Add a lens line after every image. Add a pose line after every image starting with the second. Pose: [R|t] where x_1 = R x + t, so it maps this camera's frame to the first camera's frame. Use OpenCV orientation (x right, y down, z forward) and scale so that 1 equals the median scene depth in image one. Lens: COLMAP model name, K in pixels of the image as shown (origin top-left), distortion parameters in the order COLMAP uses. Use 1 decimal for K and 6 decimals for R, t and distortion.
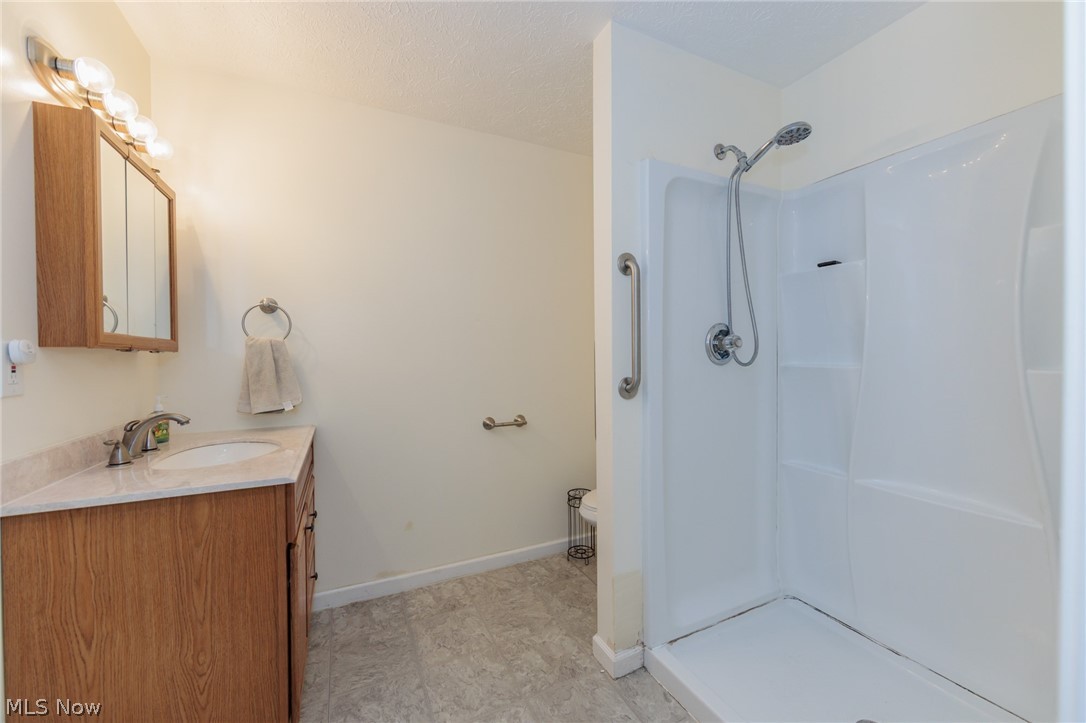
lens RADIAL K [[432.6, 0, 556.9], [0, 432.6, 359.8], [0, 0, 1]] dist [-0.001985, -0.000131]
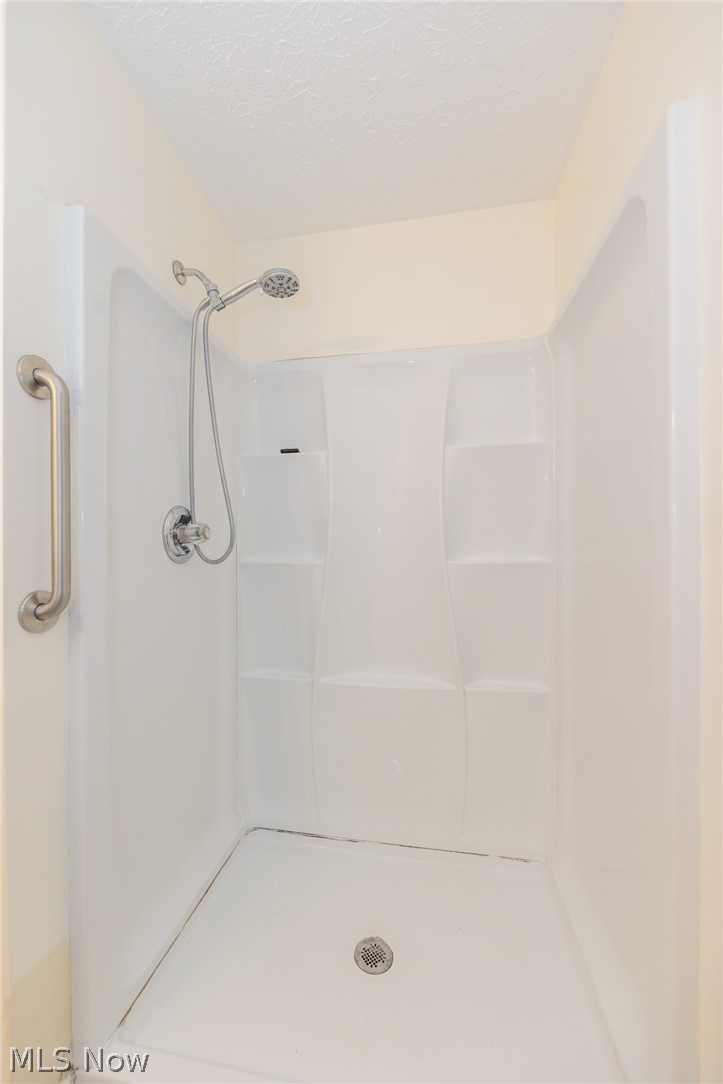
lens RADIAL K [[431.8, 0, 363.9], [0, 431.8, 546.3], [0, 0, 1]] dist [-0.001985, -0.000131]
pose [[0.608077, 0.005311, 0.793860, -0.011856], [0.014239, 0.999744, -0.017595, 0.000689], [-0.793750, 0.022003, 0.607846, 0.332335]]
